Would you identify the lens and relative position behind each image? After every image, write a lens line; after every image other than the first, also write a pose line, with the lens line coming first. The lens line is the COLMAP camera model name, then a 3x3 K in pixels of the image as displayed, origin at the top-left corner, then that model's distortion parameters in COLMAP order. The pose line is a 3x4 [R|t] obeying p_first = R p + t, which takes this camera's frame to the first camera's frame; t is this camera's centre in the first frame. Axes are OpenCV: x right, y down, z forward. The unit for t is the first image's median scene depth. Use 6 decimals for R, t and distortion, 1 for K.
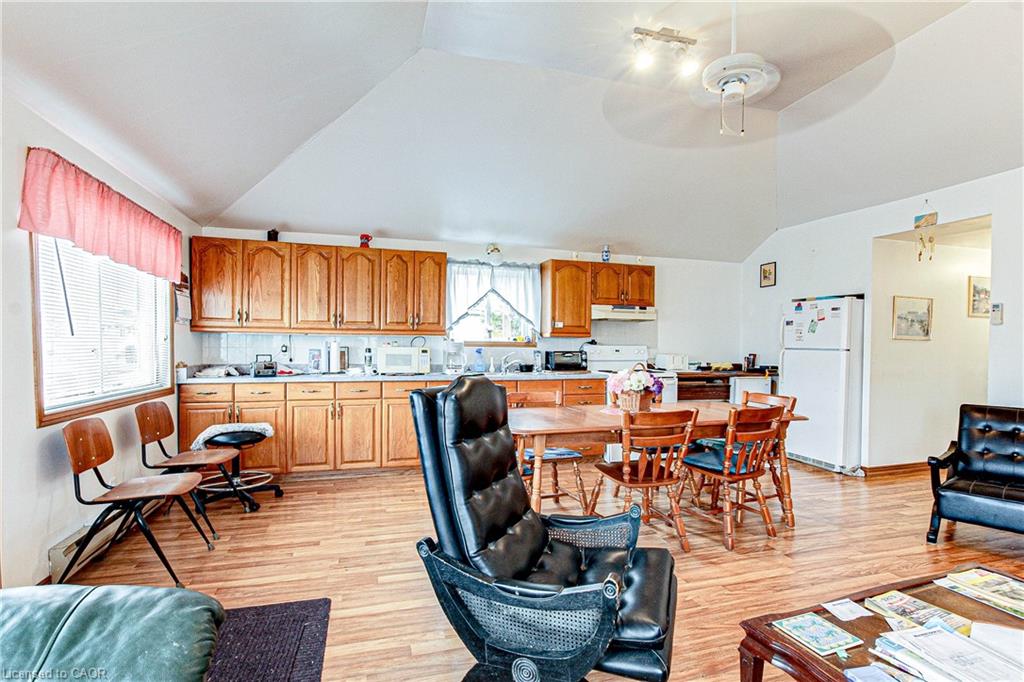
lens RADIAL K [[487.2, 0, 518.5], [0, 487.2, 349.0], [0, 0, 1]] dist [-0.005925, -0.000806]
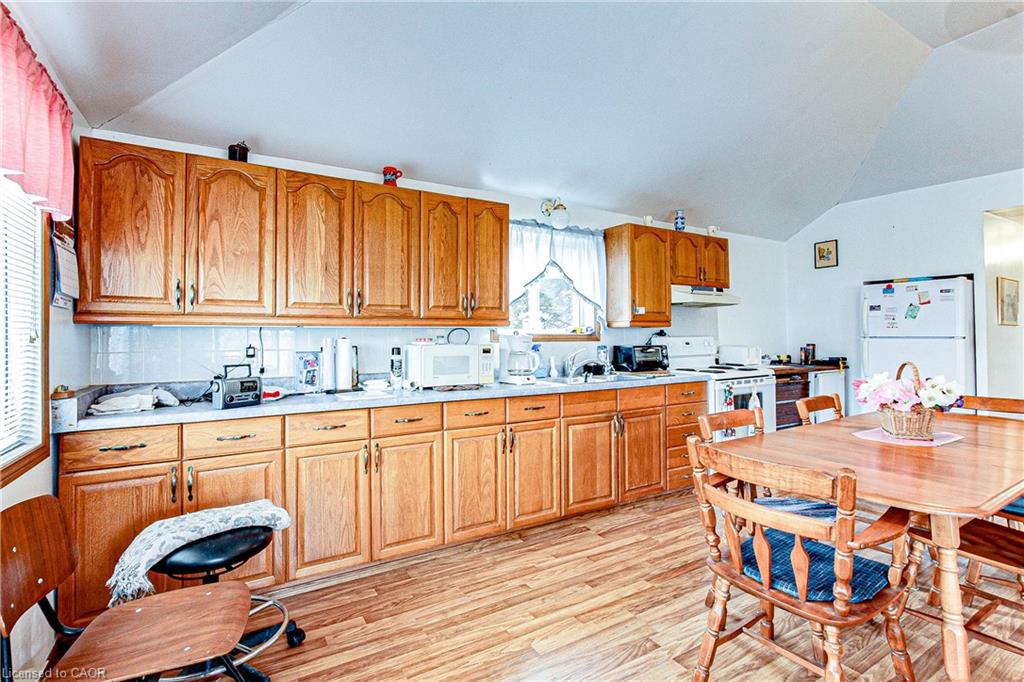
lens RADIAL K [[487.2, 0, 517.0], [0, 487.2, 326.0], [0, 0, 1]] dist [-0.005925, -0.000806]
pose [[0.968702, -0.010963, 0.247984, -0.315974], [0.018493, 0.999435, -0.028058, -0.009052], [-0.247537, 0.031765, 0.968358, 0.355433]]
